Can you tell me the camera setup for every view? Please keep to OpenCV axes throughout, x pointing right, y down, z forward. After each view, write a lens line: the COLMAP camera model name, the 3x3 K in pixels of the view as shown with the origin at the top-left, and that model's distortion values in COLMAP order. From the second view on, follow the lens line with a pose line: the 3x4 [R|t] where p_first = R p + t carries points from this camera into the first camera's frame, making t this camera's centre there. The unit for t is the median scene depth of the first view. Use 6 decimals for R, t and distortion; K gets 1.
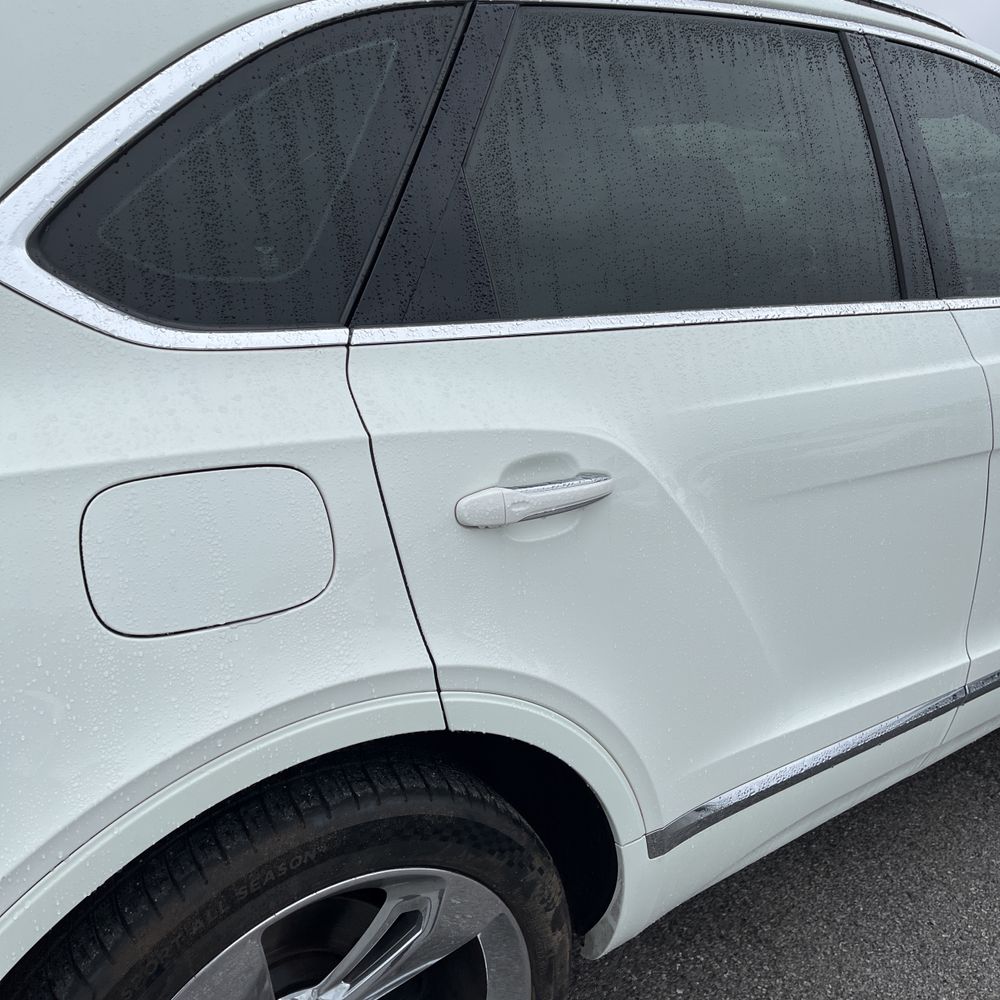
lens RADIAL K [[1000.8, 0, 500.0], [0, 1000.8, 500.0], [0, 0, 1]] dist [0.058574, -0.066543]
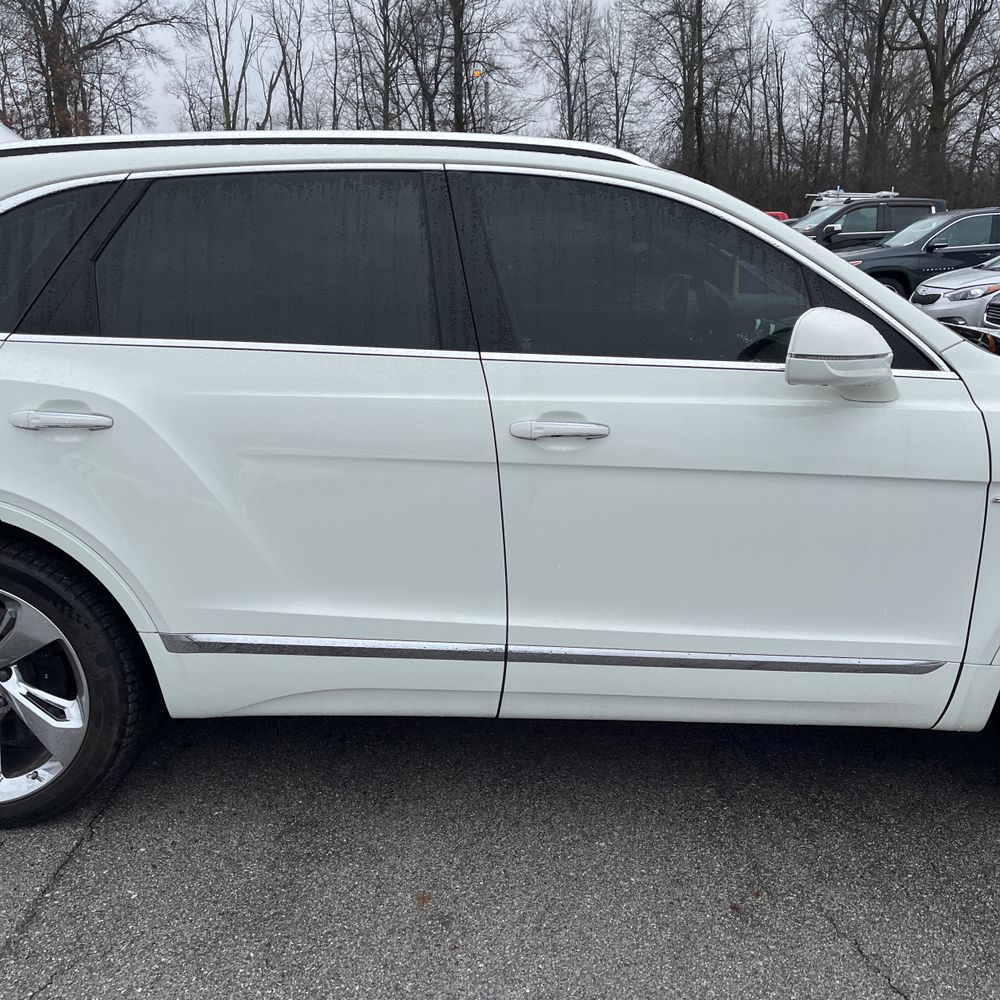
lens RADIAL K [[1006.0, 0, 494.5], [0, 1006.0, 519.1], [0, 0, 1]] dist [0.101705, -0.136014]
pose [[0.795184, 0.138961, -0.590231, 1.854286], [-0.175775, 0.984417, -0.005046, 0.047436], [0.580332, 0.107761, 0.807219, -0.132422]]
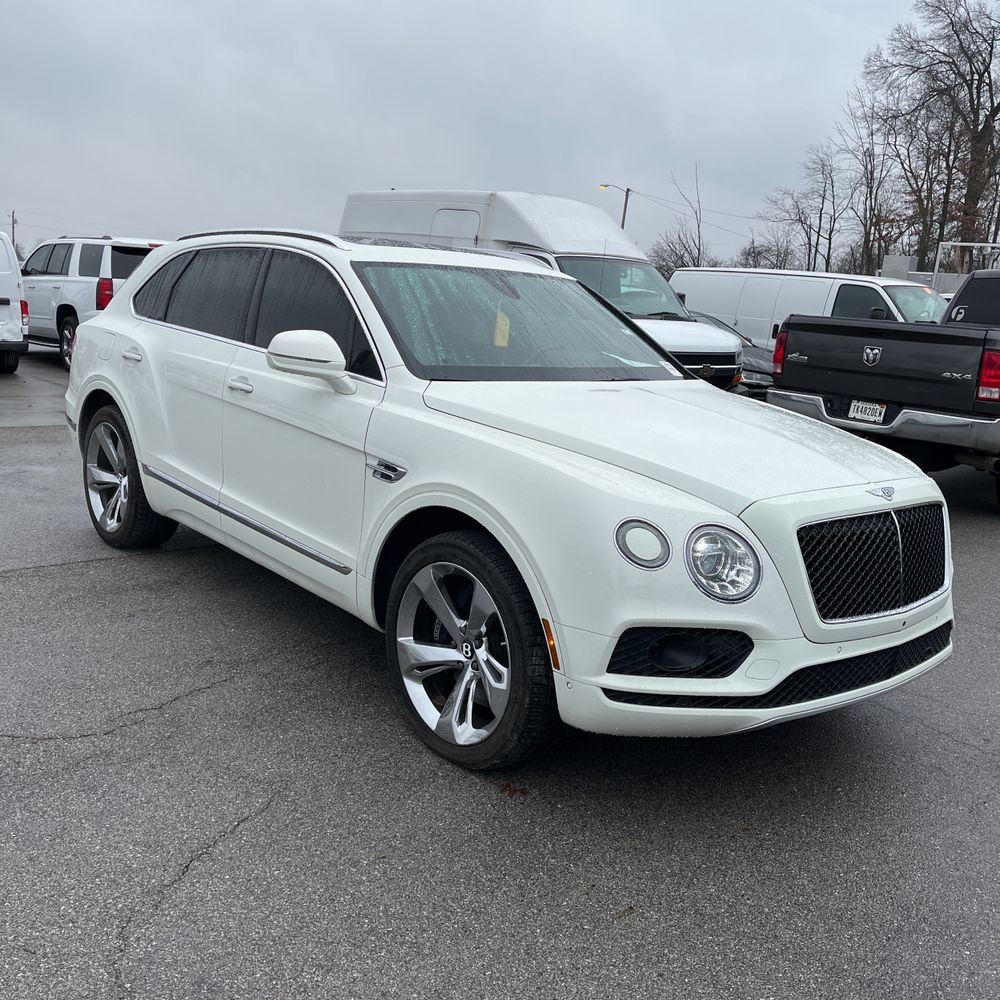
lens RADIAL K [[1006.0, 0, 494.5], [0, 1006.0, 519.1], [0, 0, 1]] dist [0.101705, -0.136014]
pose [[0.075971, 0.200373, -0.976770, 4.415850], [-0.384823, 0.909598, 0.156663, -0.627824], [0.919859, 0.363981, 0.146211, 1.956746]]
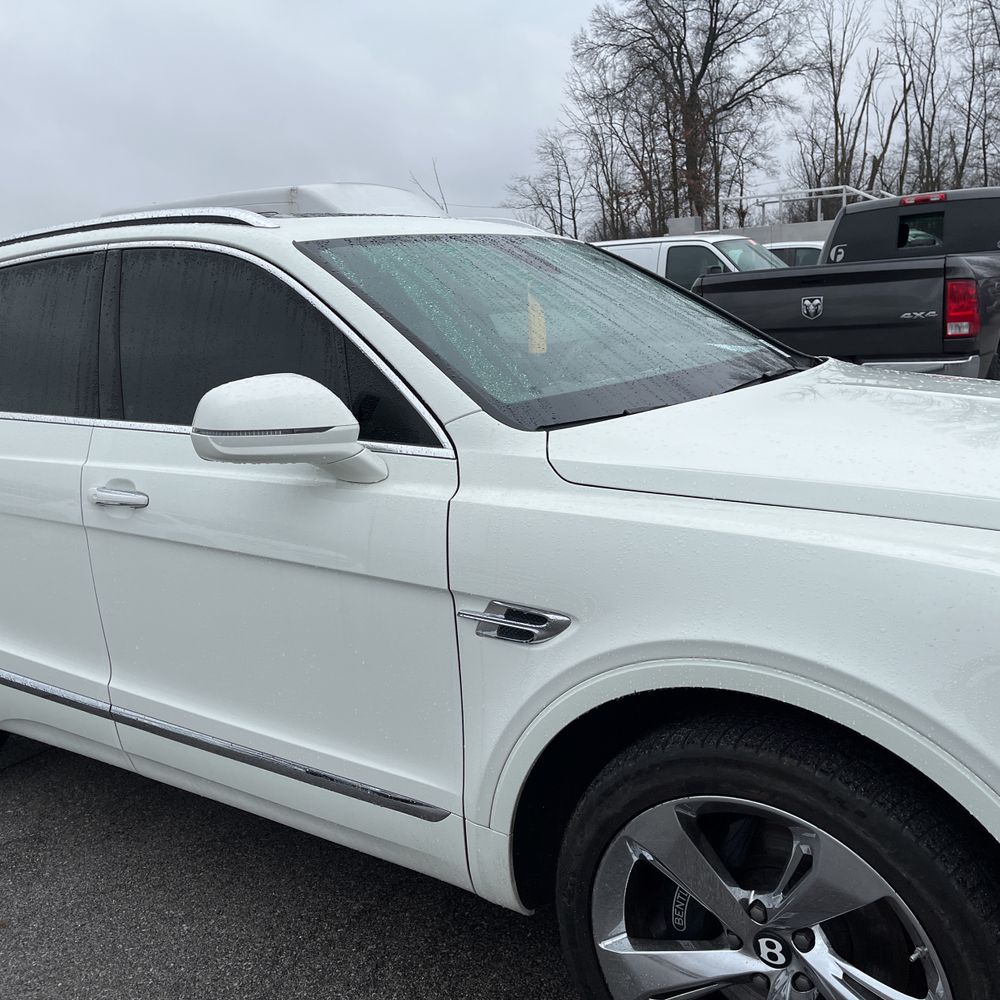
lens RADIAL K [[1012.3, 0, 516.8], [0, 1012.3, 516.4], [0, 0, 1]] dist [0.041946, -0.026565]
pose [[0.328559, 0.151500, -0.932254, 2.875243], [-0.225651, 0.971058, 0.078279, -0.444552], [0.917132, 0.184645, 0.353236, 1.503154]]
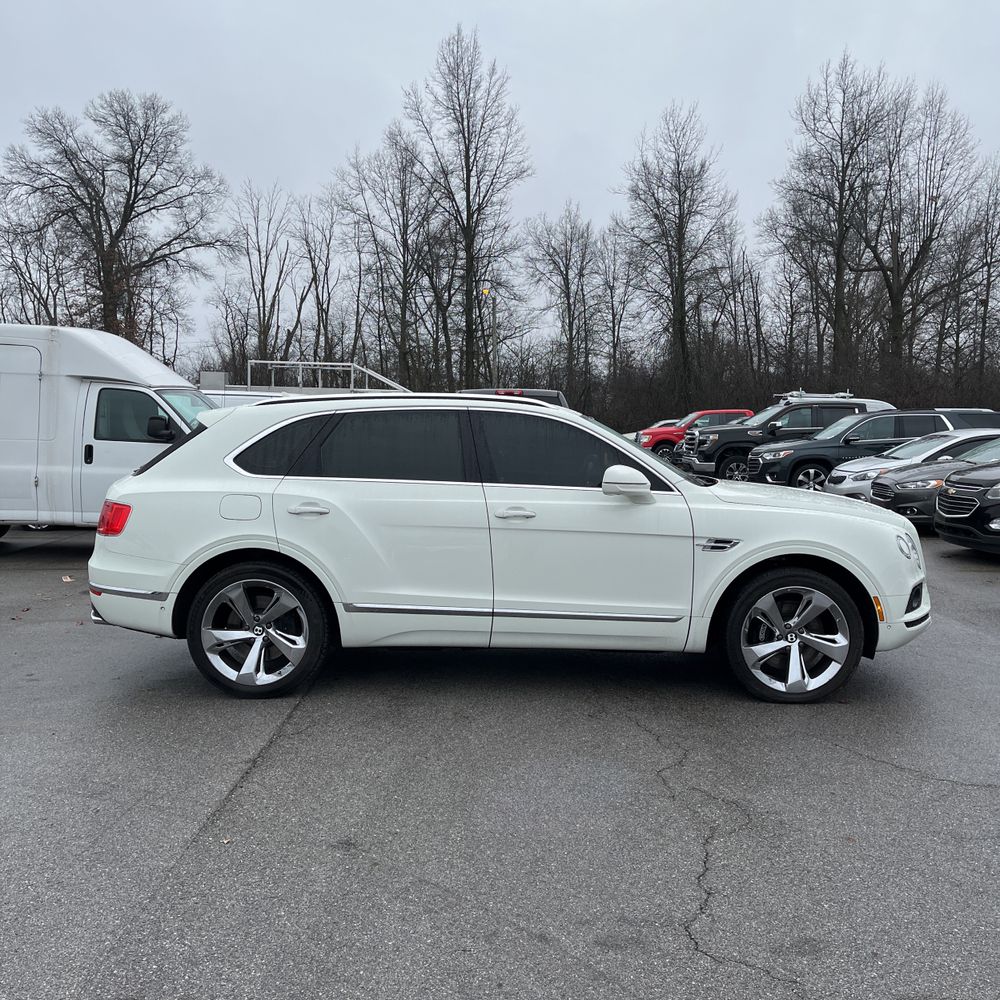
lens RADIAL K [[1019.4, 0, 515.9], [0, 1019.4, 499.5], [0, 0, 1]] dist [0.029227, 0.024068]
pose [[0.803154, 0.020298, -0.595426, 3.565128], [-0.174977, 0.963380, -0.203181, 0.729382], [0.569497, 0.267372, 0.777294, -2.158540]]
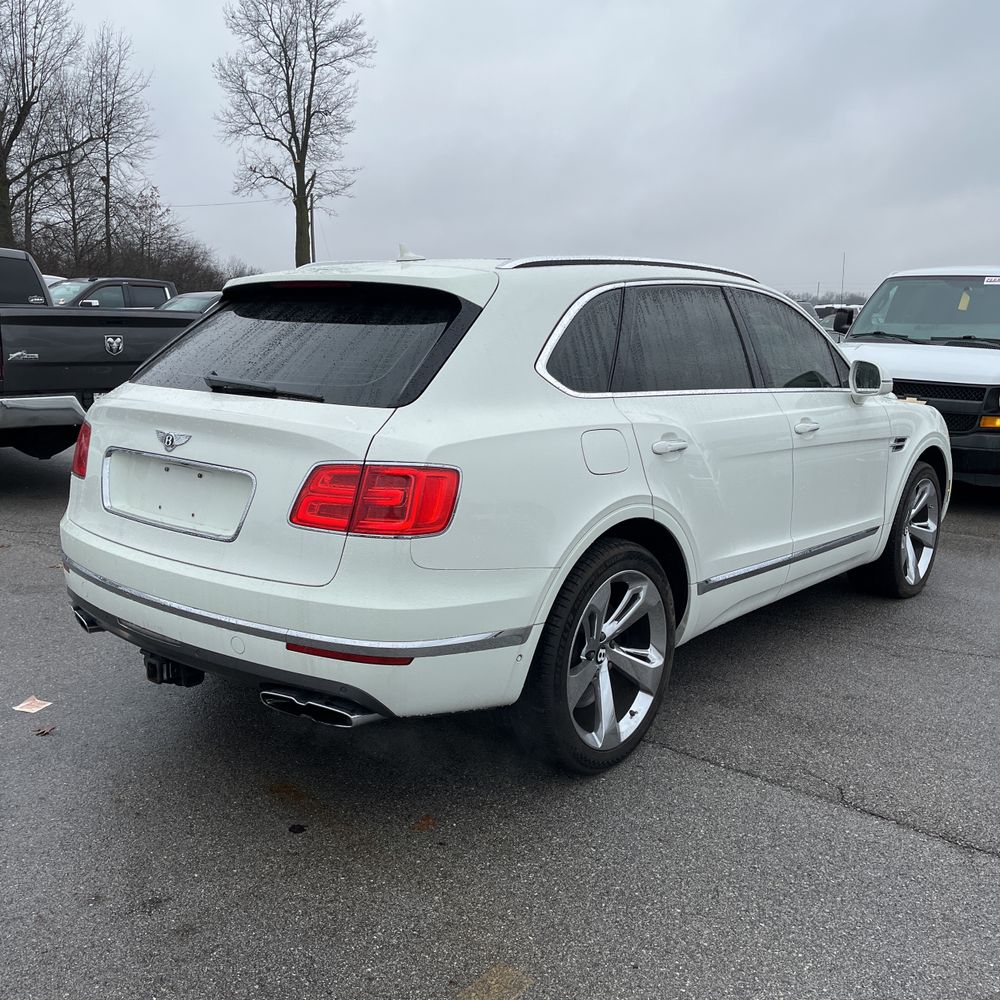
lens RADIAL K [[1000.8, 0, 500.0], [0, 1000.8, 500.0], [0, 0, 1]] dist [0.058574, -0.066543]
pose [[0.973531, -0.047686, 0.223525, -1.070195], [0.078720, 0.988112, -0.132054, 0.483298], [-0.214570, 0.146155, 0.965711, -1.675228]]
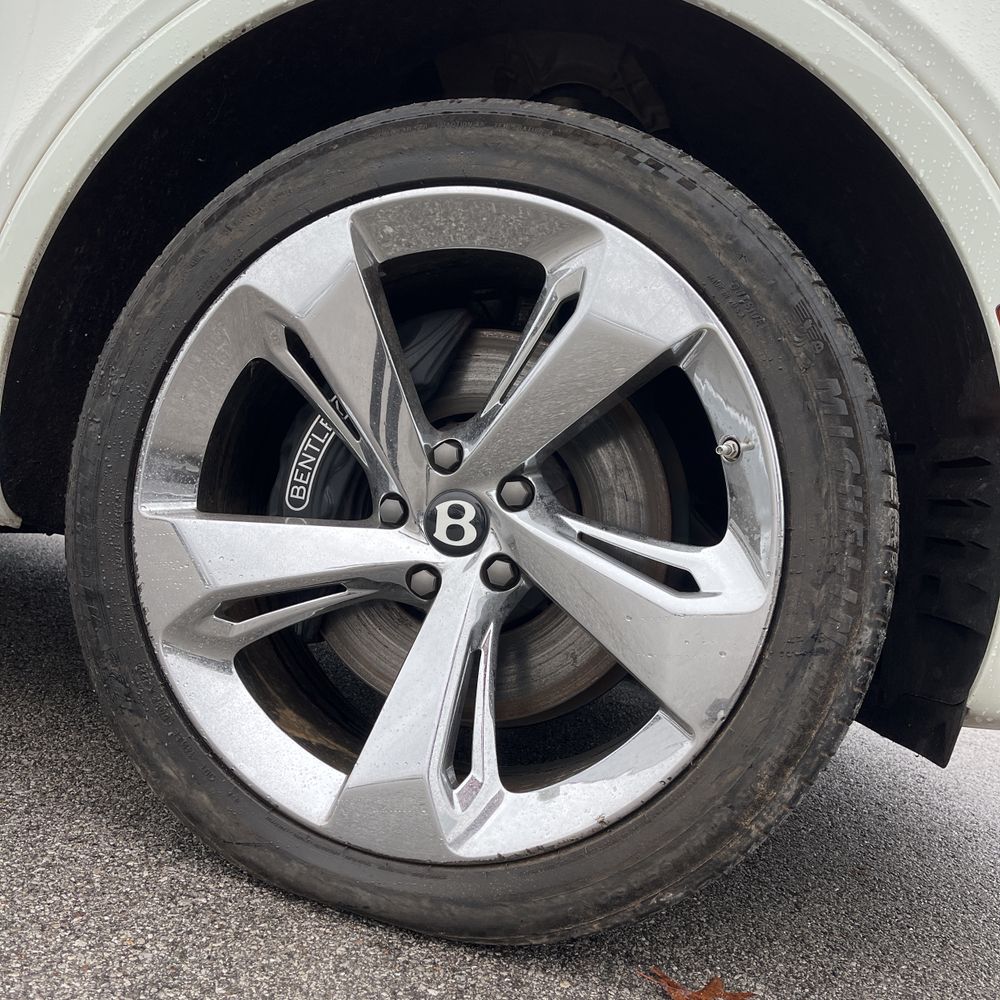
lens RADIAL K [[1000.8, 0, 500.0], [0, 1000.8, 500.0], [0, 0, 1]] dist [0.058574, -0.066543]
pose [[0.645507, 0.103659, -0.756688, 2.409667], [-0.392854, 0.894696, -0.212567, 0.299930], [0.654971, 0.434481, 0.618255, 1.941969]]
